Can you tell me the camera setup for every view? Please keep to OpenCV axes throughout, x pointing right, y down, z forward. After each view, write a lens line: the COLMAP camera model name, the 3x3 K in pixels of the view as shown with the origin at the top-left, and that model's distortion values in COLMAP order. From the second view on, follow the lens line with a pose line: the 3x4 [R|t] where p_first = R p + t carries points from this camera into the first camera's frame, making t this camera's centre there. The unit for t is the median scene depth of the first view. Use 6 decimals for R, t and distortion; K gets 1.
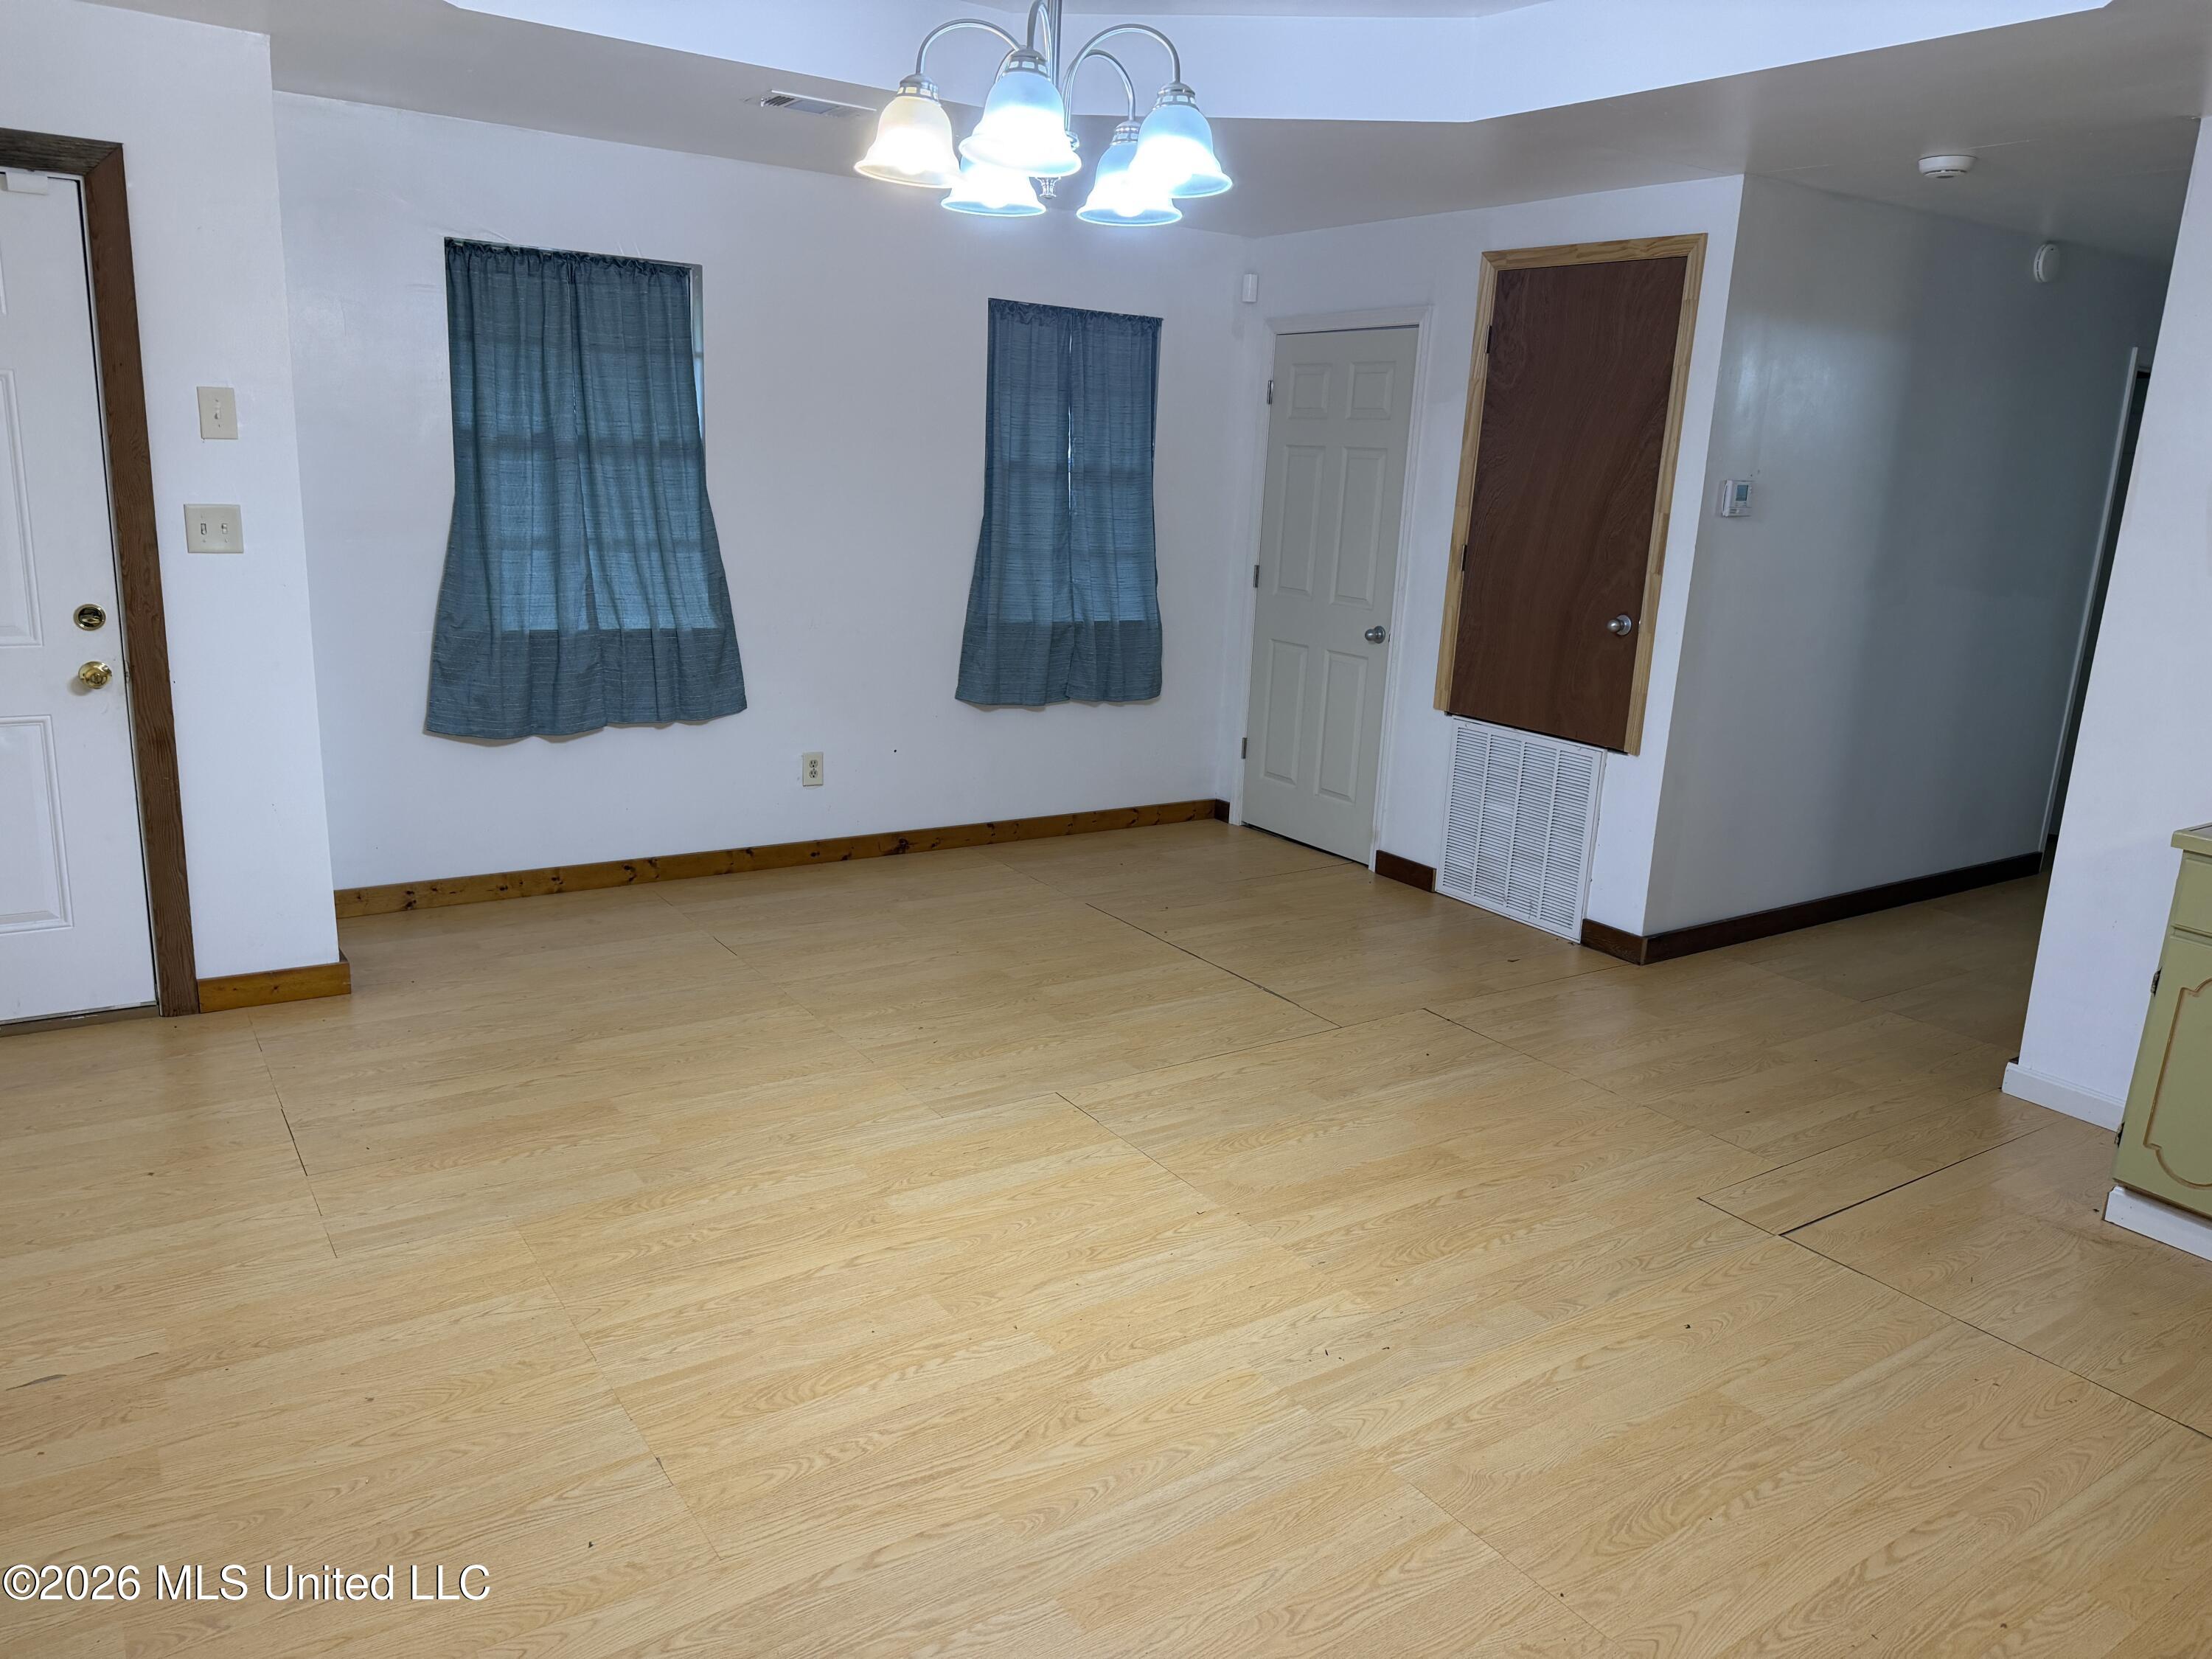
lens RADIAL K [[1552.8, 0, 1106.0], [0, 1552.8, 829.5], [0, 0, 1]] dist [-0.000849, -0.000443]
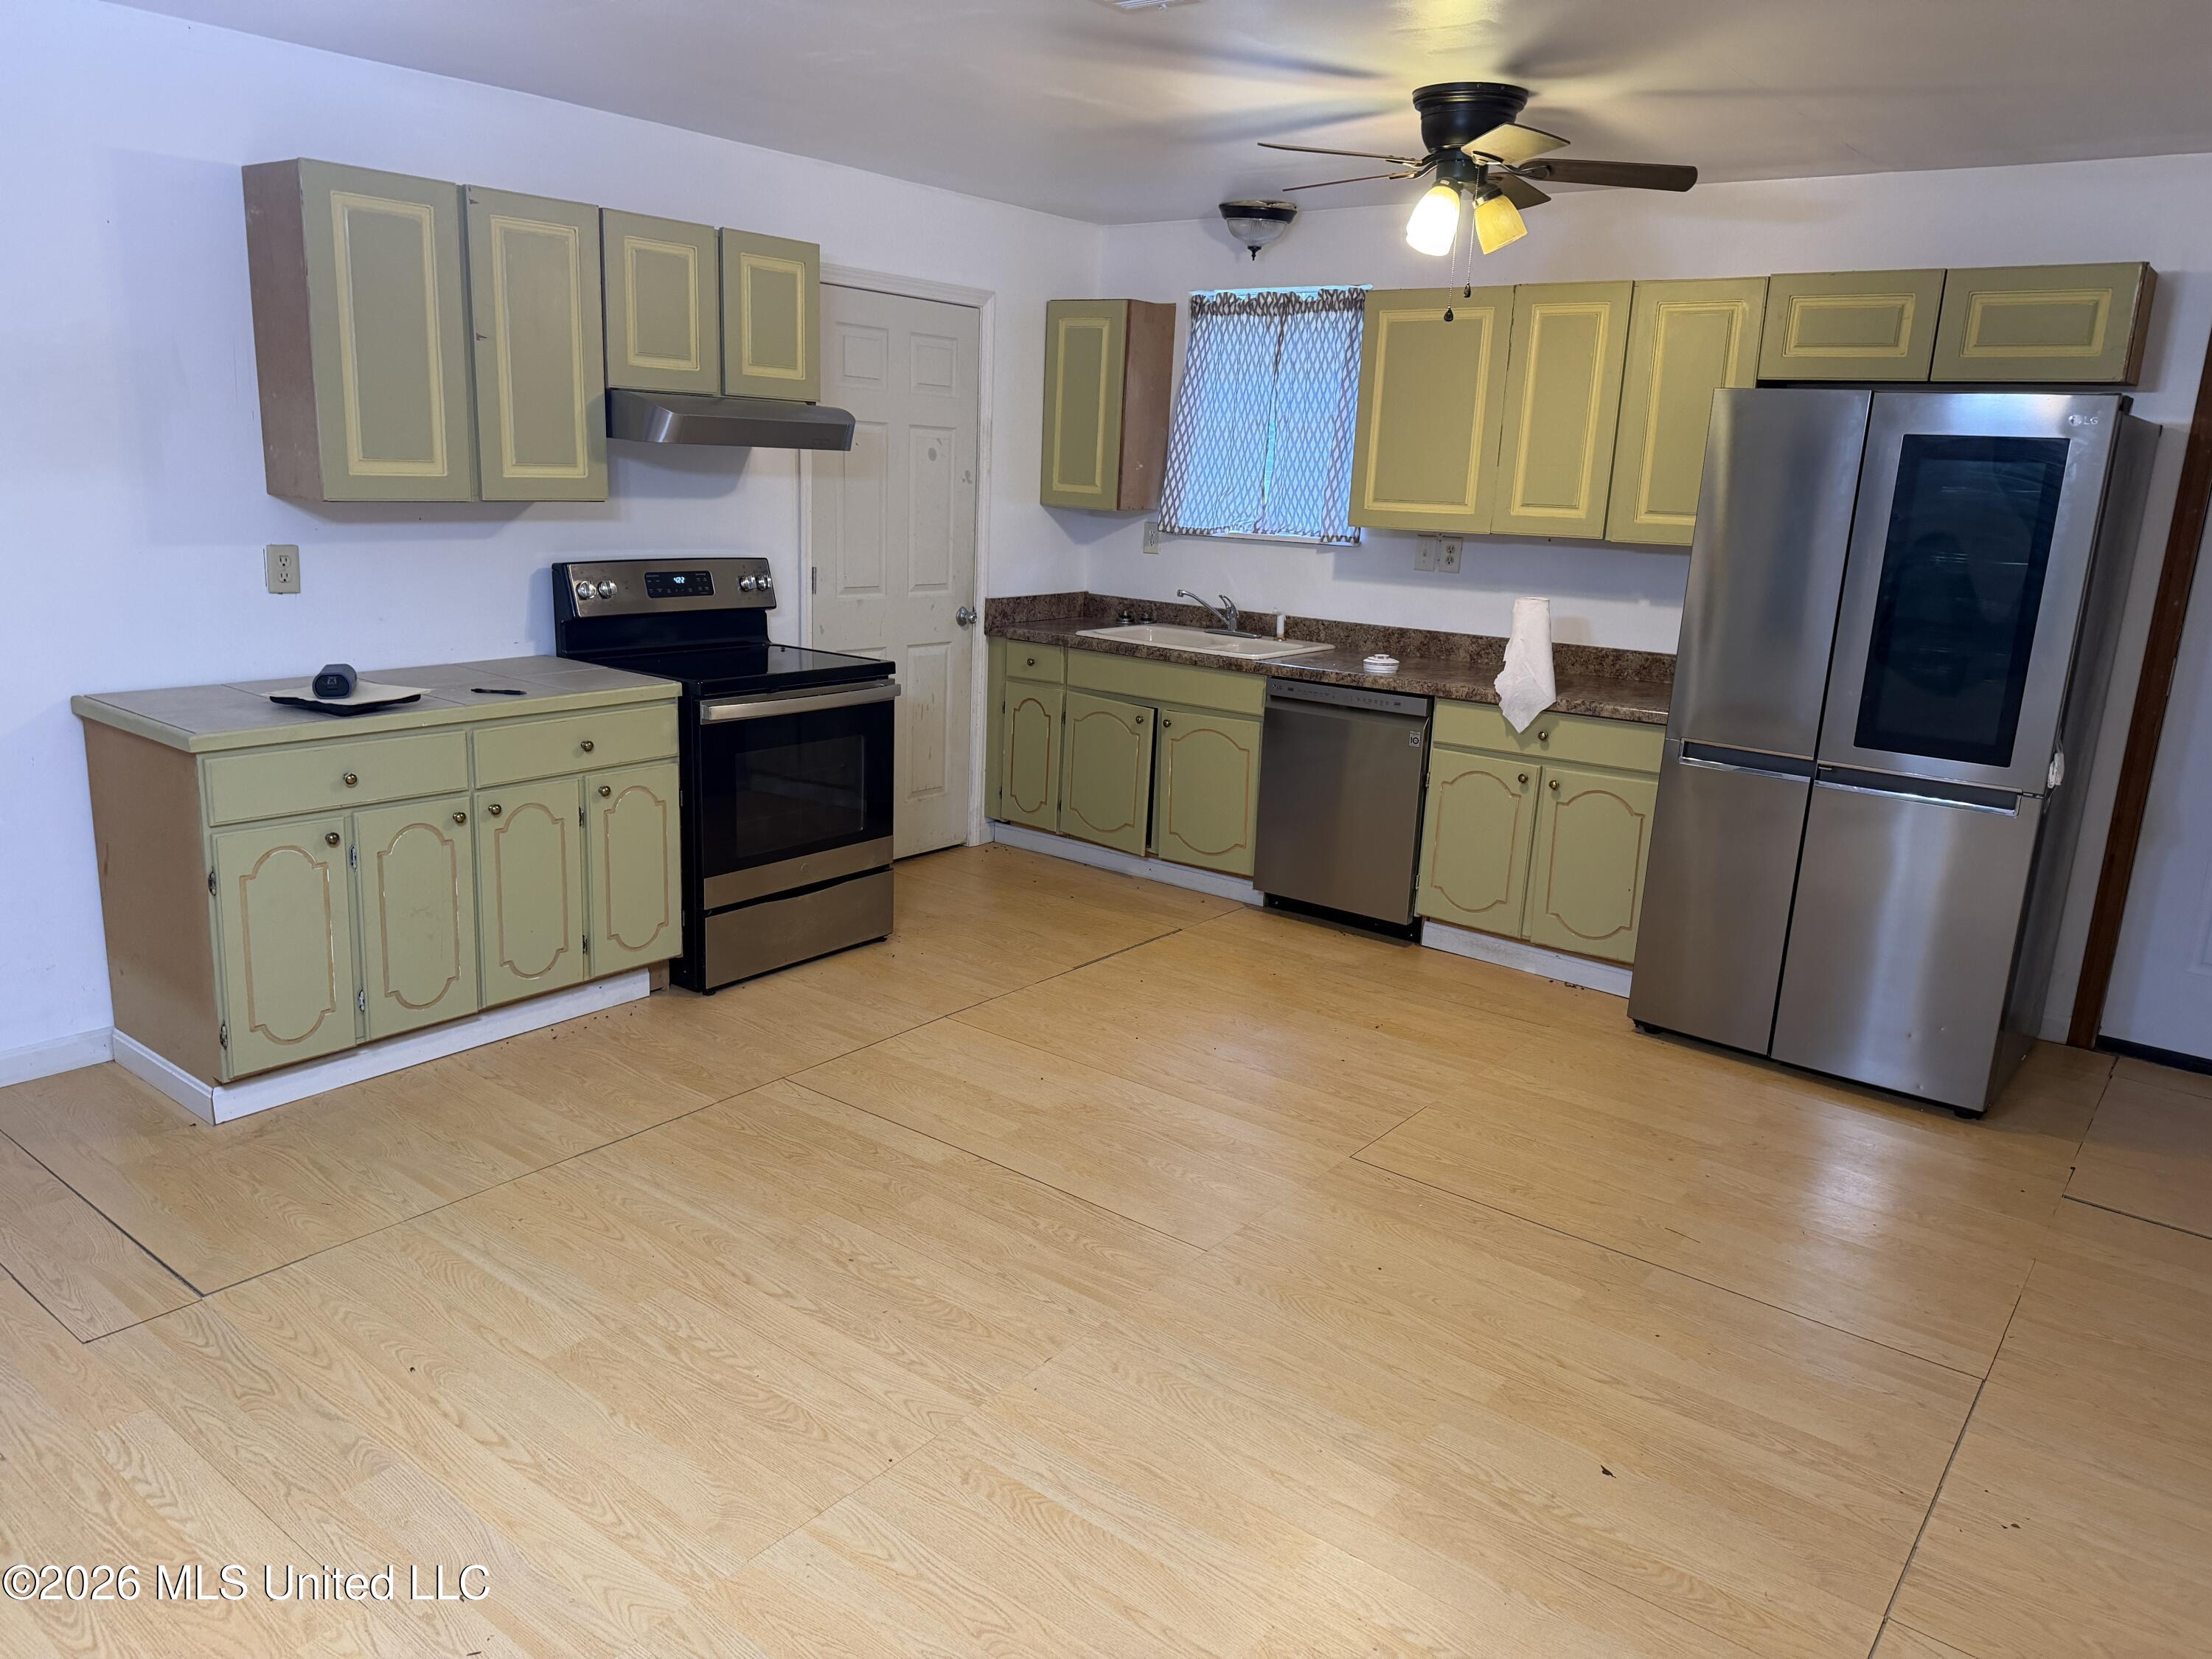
lens RADIAL K [[1552.8, 0, 1106.0], [0, 1552.8, 829.5], [0, 0, 1]] dist [-0.000849, -0.000443]
pose [[-0.303991, -0.287458, 0.908272, -0.523236], [0.172008, 0.921161, 0.349107, -0.235463], [-0.937018, 0.262355, -0.230579, 0.820360]]
